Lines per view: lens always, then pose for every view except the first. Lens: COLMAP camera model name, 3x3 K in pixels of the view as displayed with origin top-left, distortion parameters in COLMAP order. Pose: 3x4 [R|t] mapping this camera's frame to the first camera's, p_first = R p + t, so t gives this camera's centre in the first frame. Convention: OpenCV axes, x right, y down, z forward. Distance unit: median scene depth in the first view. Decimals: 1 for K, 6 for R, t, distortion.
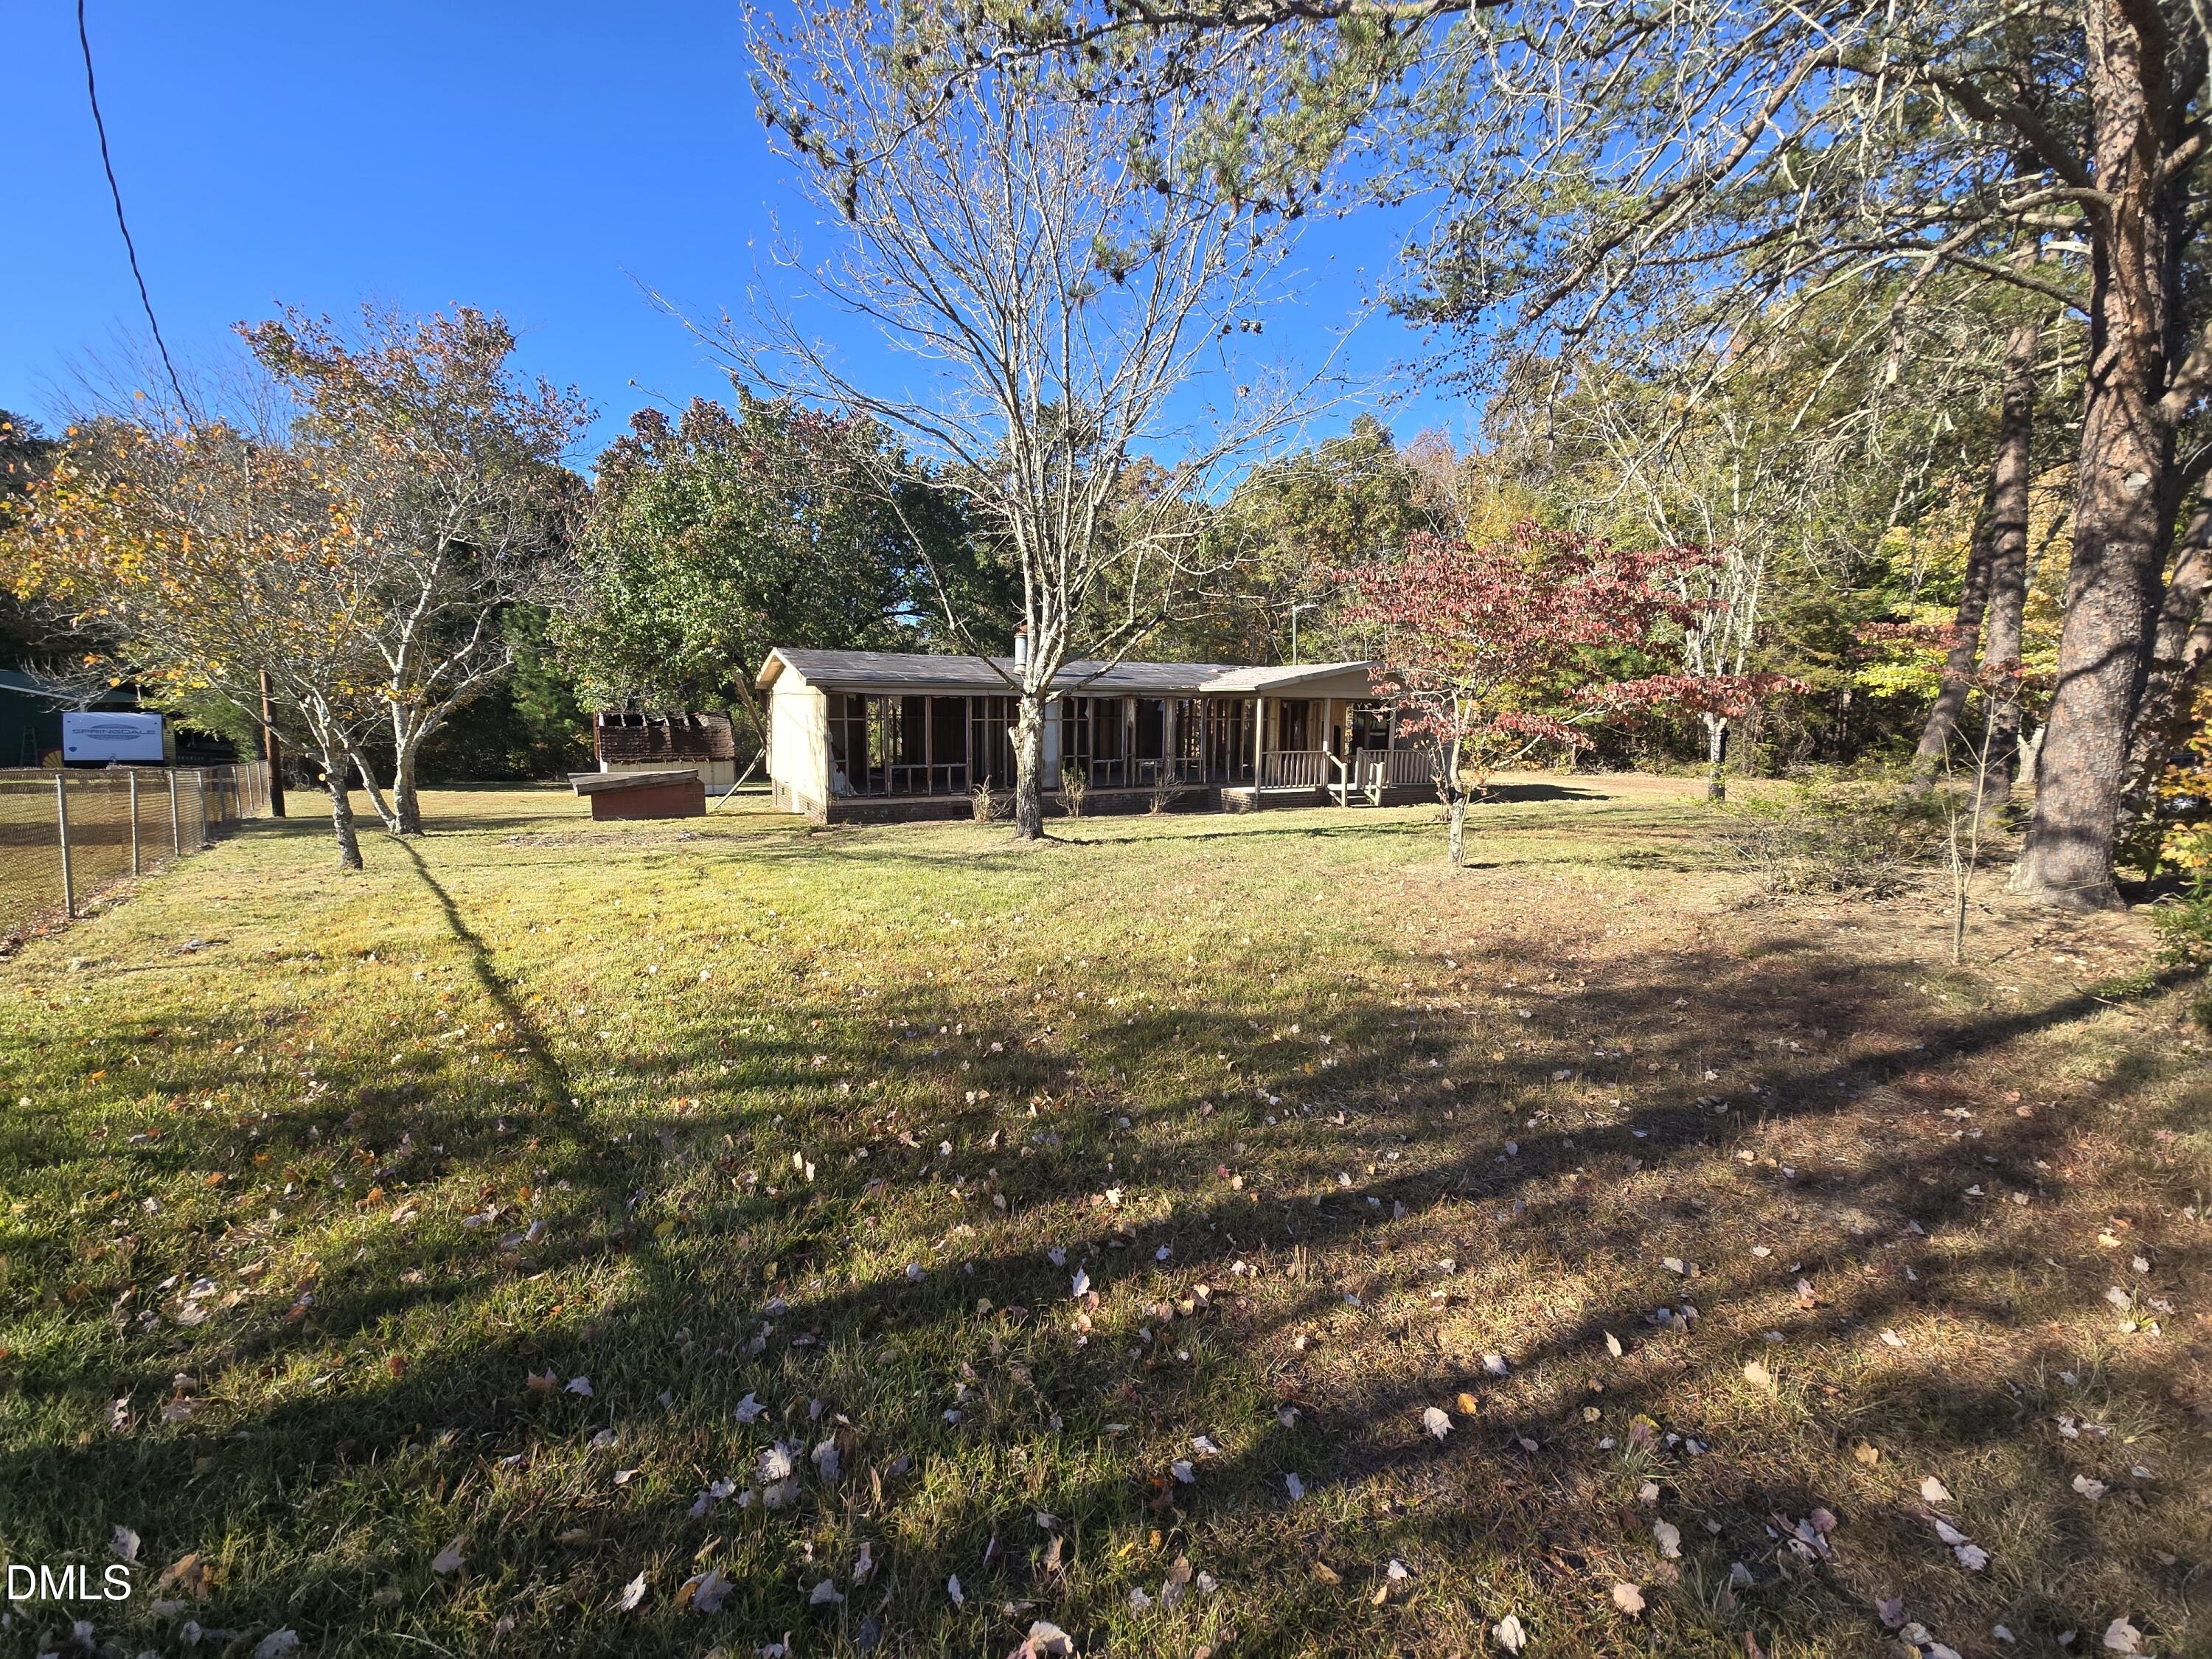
lens RADIAL K [[935.2, 0, 1106.0], [0, 935.2, 829.5], [0, 0, 1]] dist [-0.000654, 0.000445]
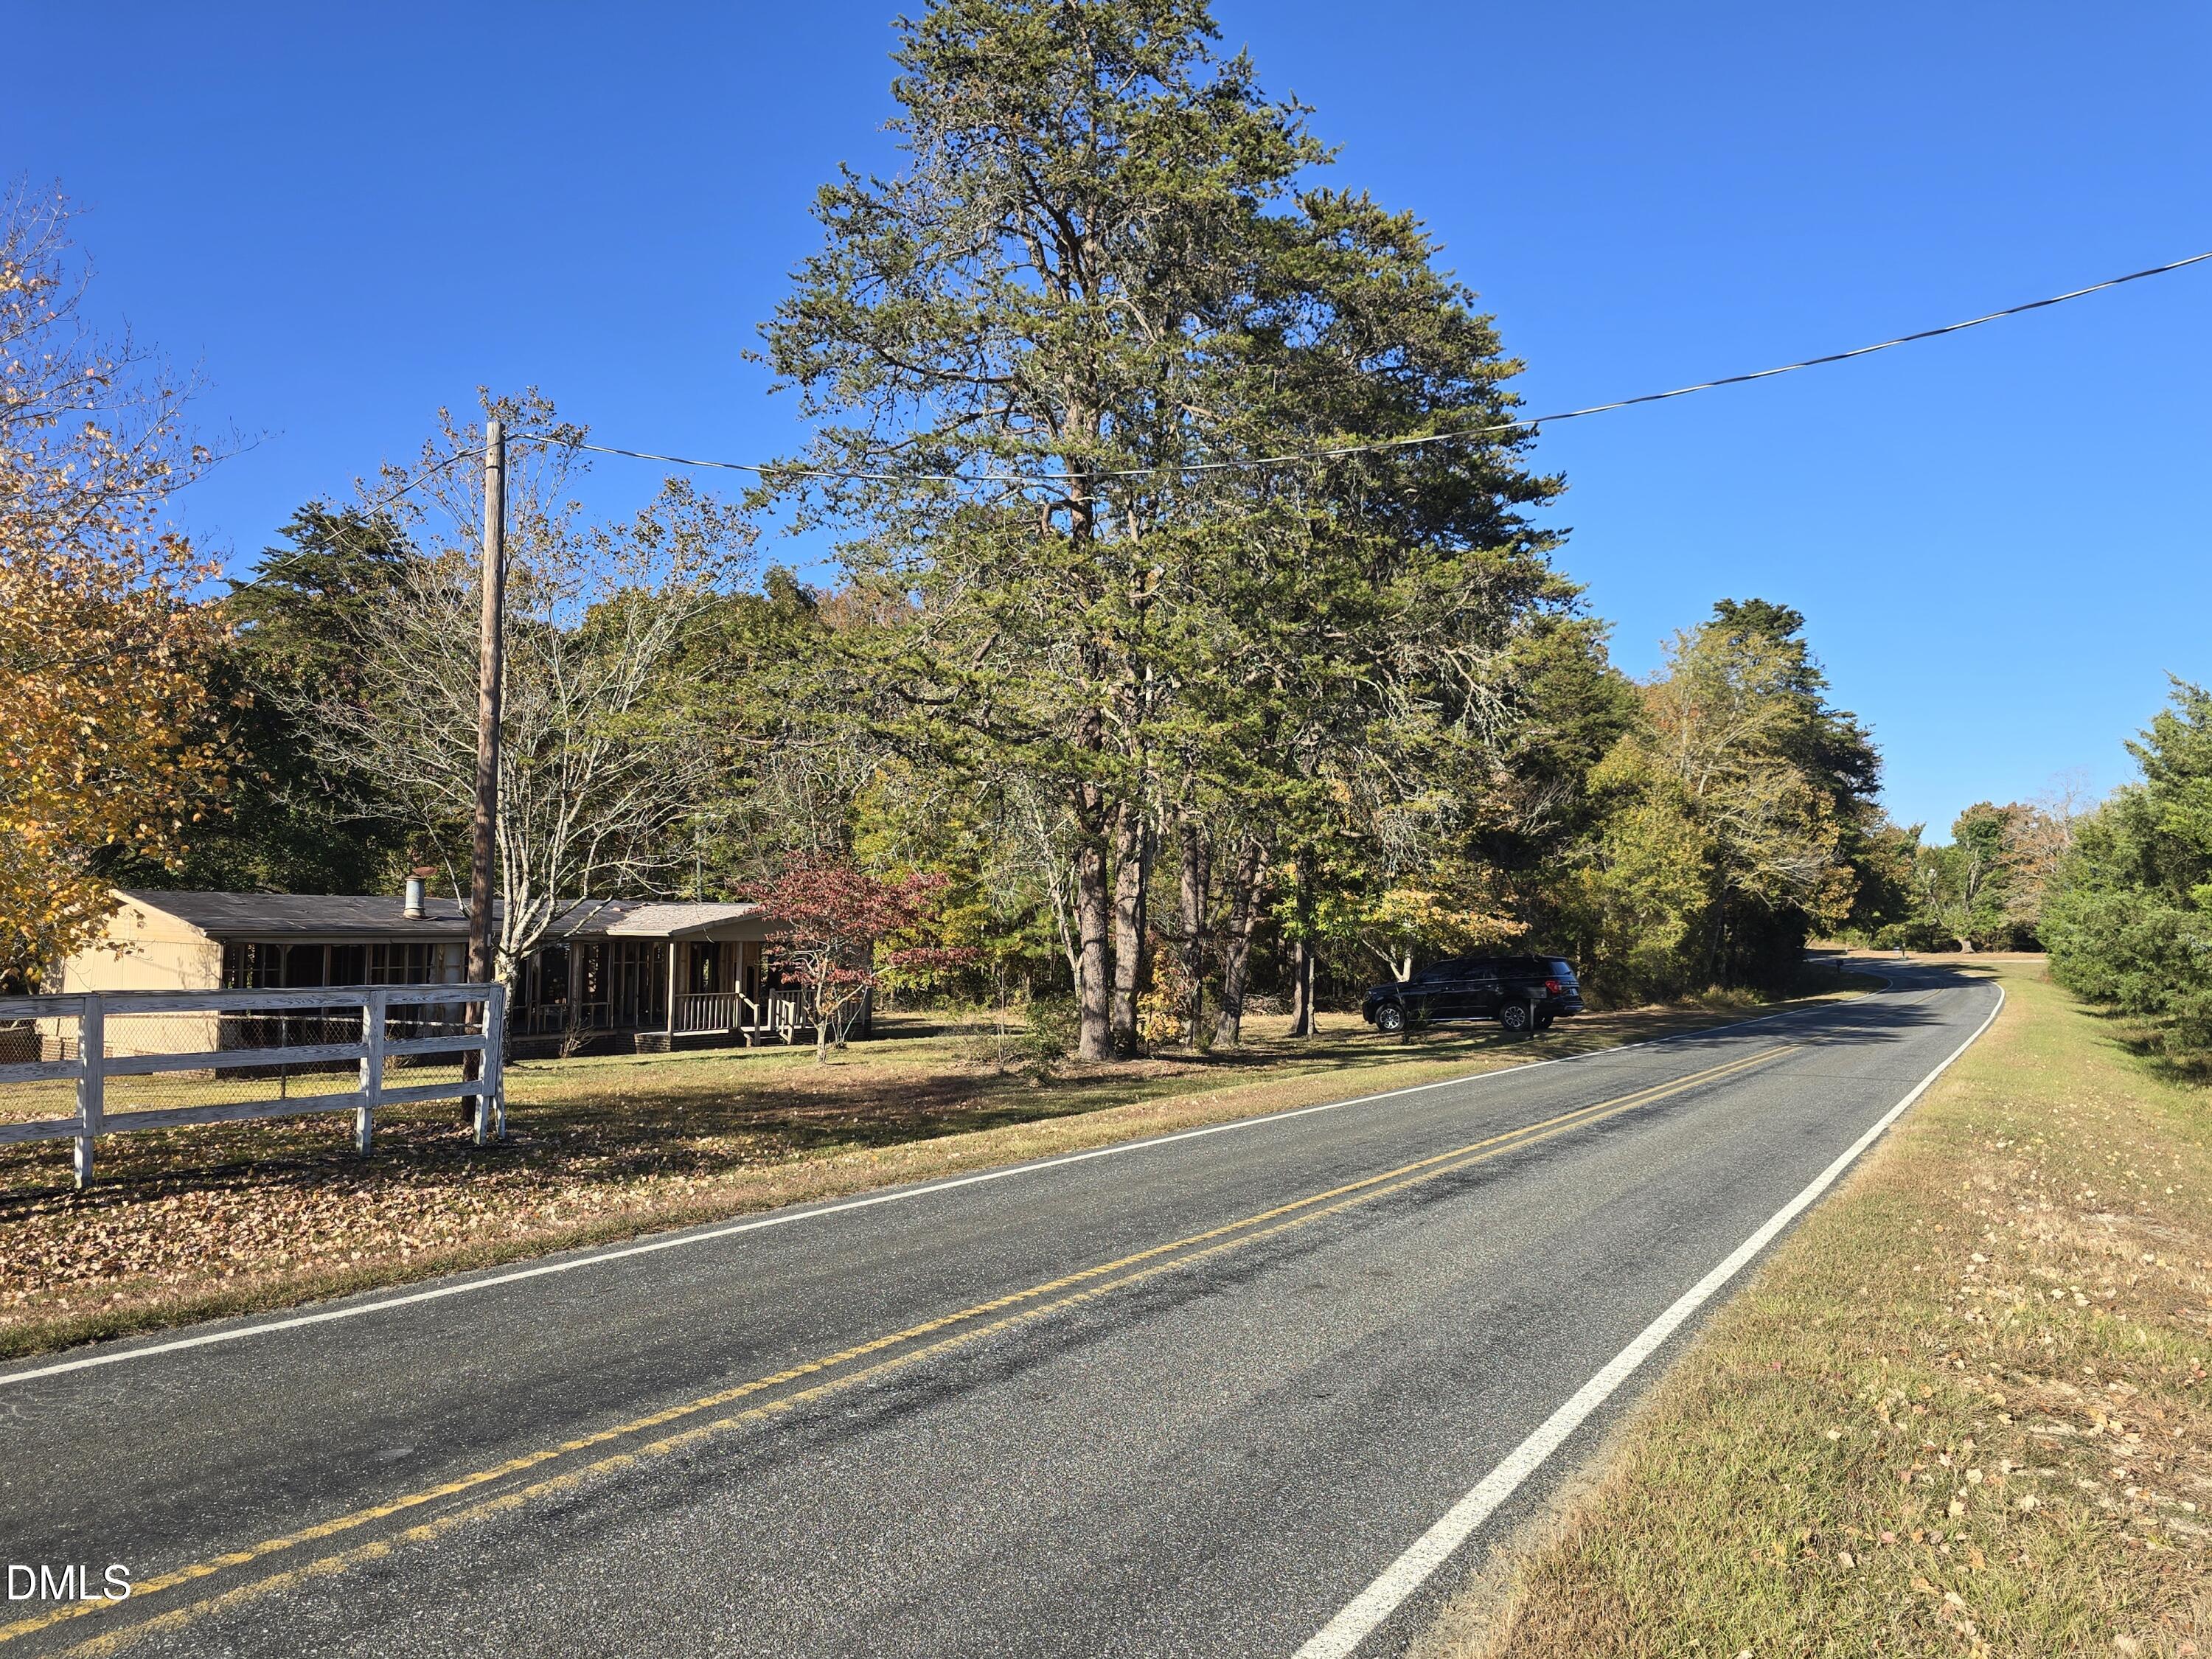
lens RADIAL K [[1529.7, 0, 1096.9], [0, 1529.7, 867.9], [0, 0, 1]] dist [0.064726, -0.058933]
pose [[0.896881, 0.019429, 0.441844, -0.148479], [0.053025, 0.987104, -0.151040, 0.052354], [-0.439081, 0.158894, 0.884285, -0.639985]]
